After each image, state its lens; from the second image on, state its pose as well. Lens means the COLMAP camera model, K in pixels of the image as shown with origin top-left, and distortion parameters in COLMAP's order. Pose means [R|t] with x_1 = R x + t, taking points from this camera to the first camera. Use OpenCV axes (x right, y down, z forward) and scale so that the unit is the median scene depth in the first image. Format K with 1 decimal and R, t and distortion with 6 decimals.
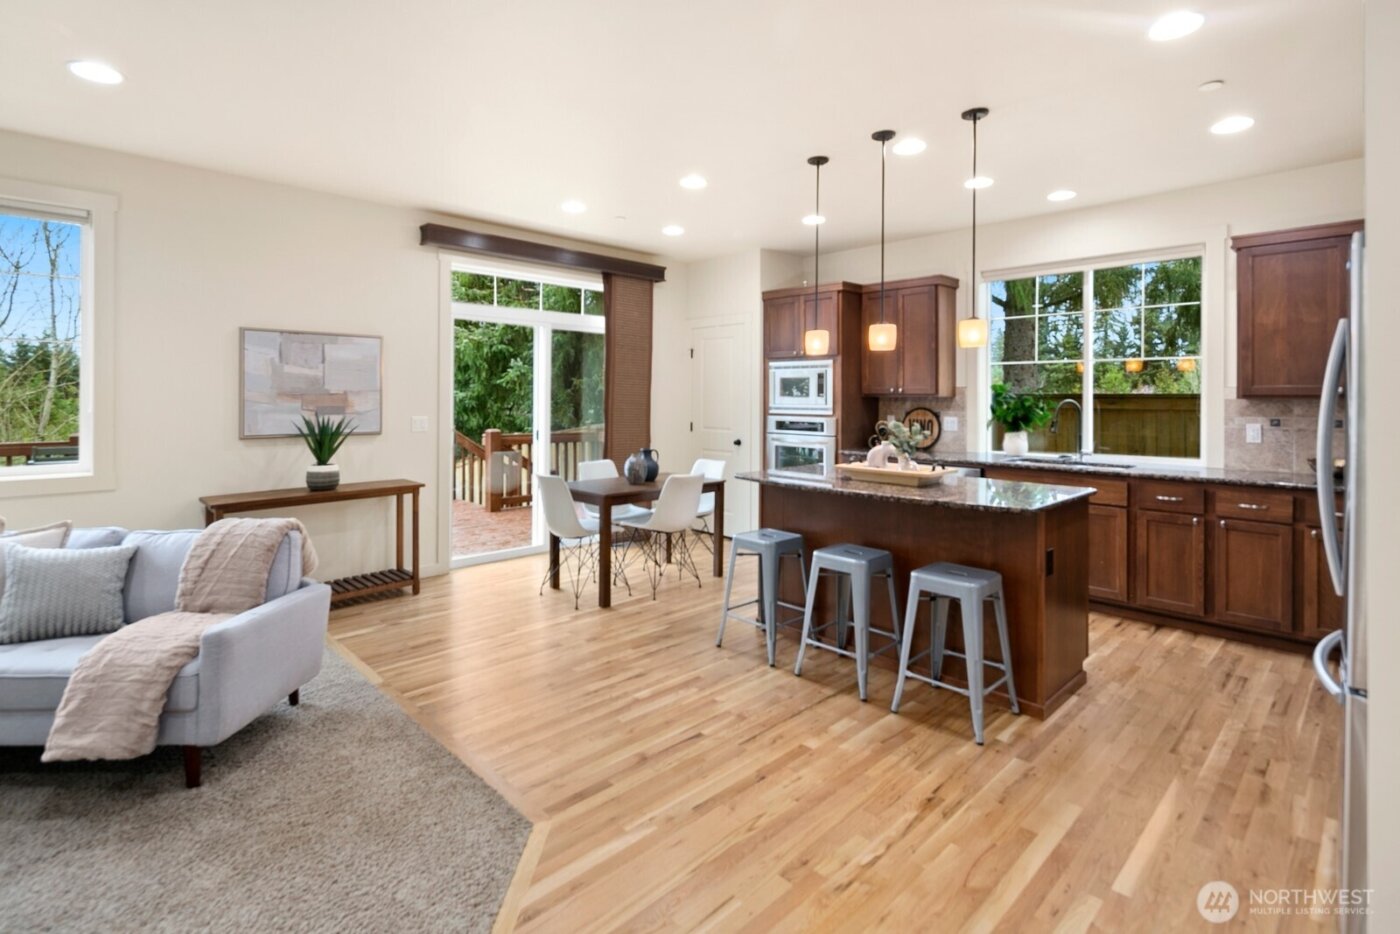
lens RADIAL K [[673.4, 0, 703.1], [0, 673.4, 392.3], [0, 0, 1]] dist [0.002774, -0.003072]
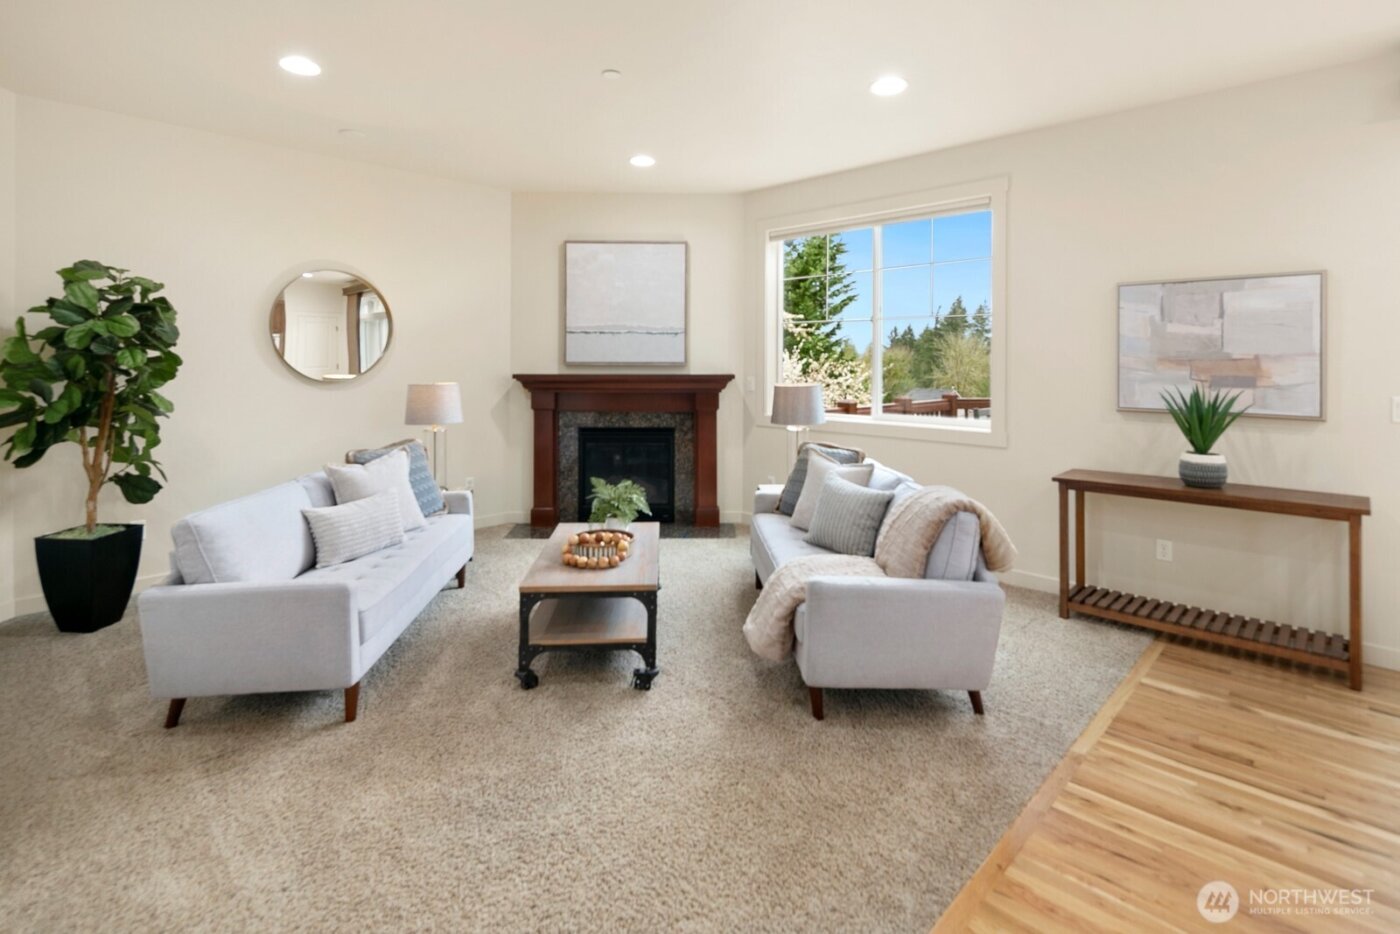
lens RADIAL K [[673.4, 0, 675.3], [0, 673.4, 356.7], [0, 0, 1]] dist [0.002774, -0.003072]
pose [[0.017818, -0.007321, -0.999814, 0.176821], [-0.000759, 0.999973, -0.007335, 0.005785], [0.999841, 0.000890, 0.017812, 0.397256]]
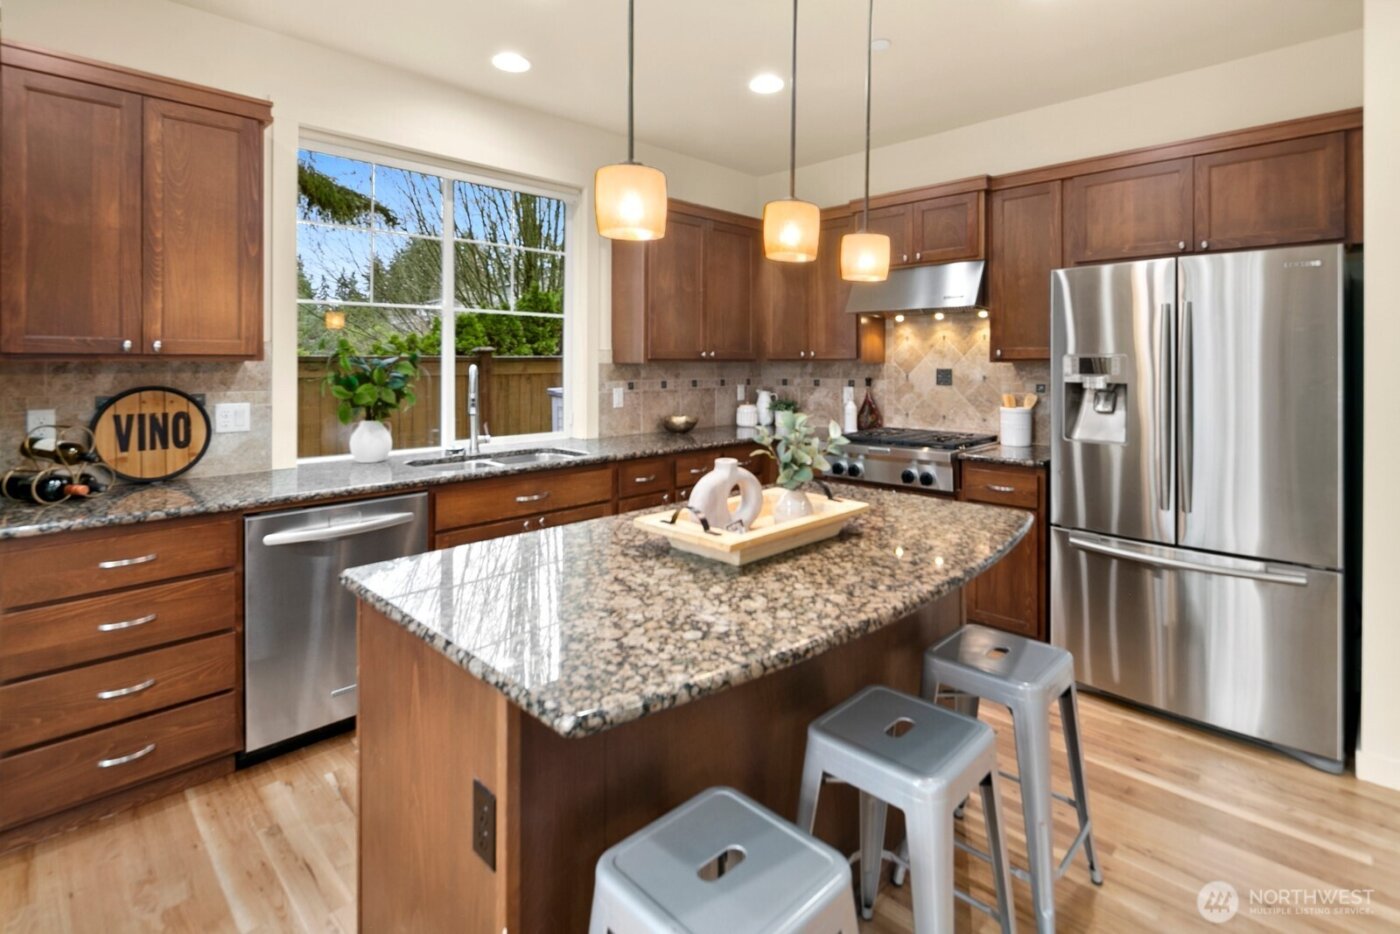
lens RADIAL K [[673.4, 0, 699.3], [0, 673.4, 367.7], [0, 0, 1]] dist [0.002774, -0.003072]
pose [[-0.010168, -0.012499, 0.999870, -0.155668], [-0.006873, 0.999899, 0.012429, 0.004007], [-0.999925, -0.006746, -0.010253, 0.873668]]
